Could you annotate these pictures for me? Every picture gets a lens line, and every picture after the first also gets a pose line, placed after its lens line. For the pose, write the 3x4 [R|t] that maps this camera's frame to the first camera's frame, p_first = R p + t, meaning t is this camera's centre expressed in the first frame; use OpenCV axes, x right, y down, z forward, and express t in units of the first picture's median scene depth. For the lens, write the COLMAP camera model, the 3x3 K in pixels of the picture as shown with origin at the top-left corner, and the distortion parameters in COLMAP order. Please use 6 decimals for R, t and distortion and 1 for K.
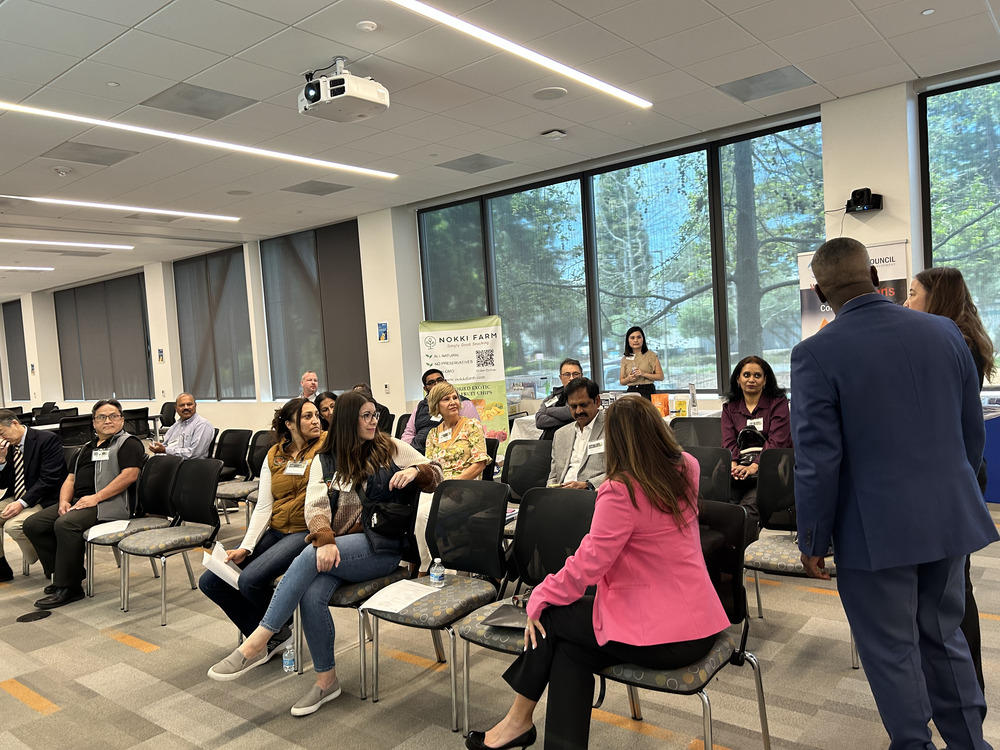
lens RADIAL K [[757.4, 0, 500.0], [0, 757.4, 375.0], [0, 0, 1]] dist [0.031798, -0.006050]
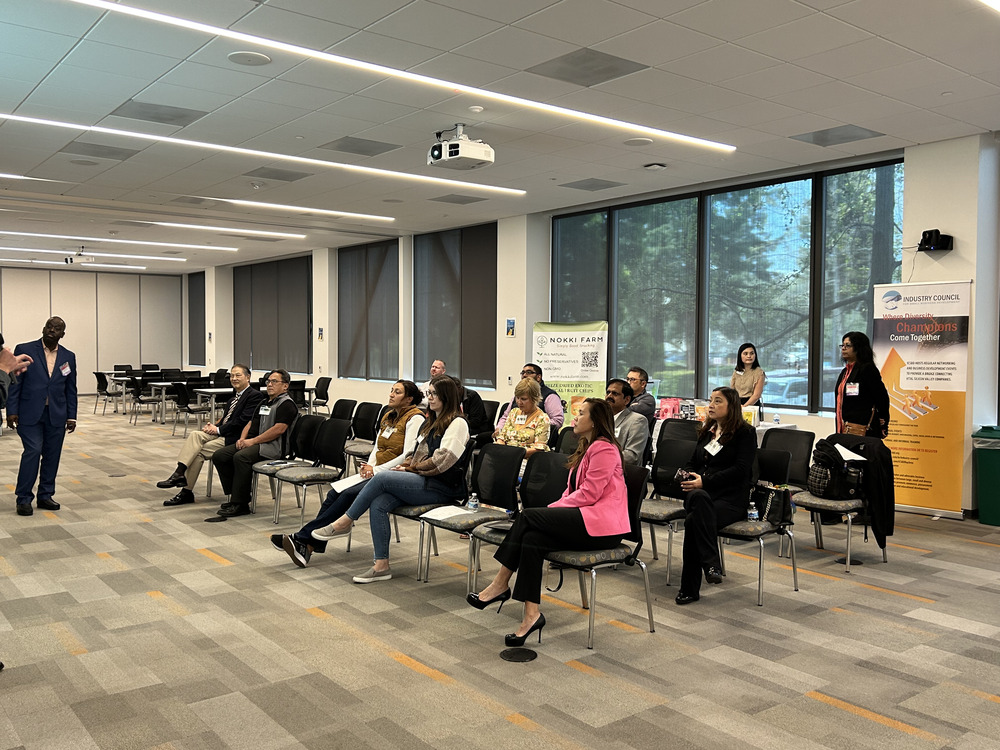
lens RADIAL K [[866.7, 0, 501.8], [0, 866.7, 352.2], [0, 0, 1]] dist [0.105565, -0.000671]
pose [[0.973836, 0.074387, -0.214730, 0.126271], [-0.079141, 0.996770, -0.013616, -0.005449], [0.213024, 0.030254, 0.976578, -0.263670]]
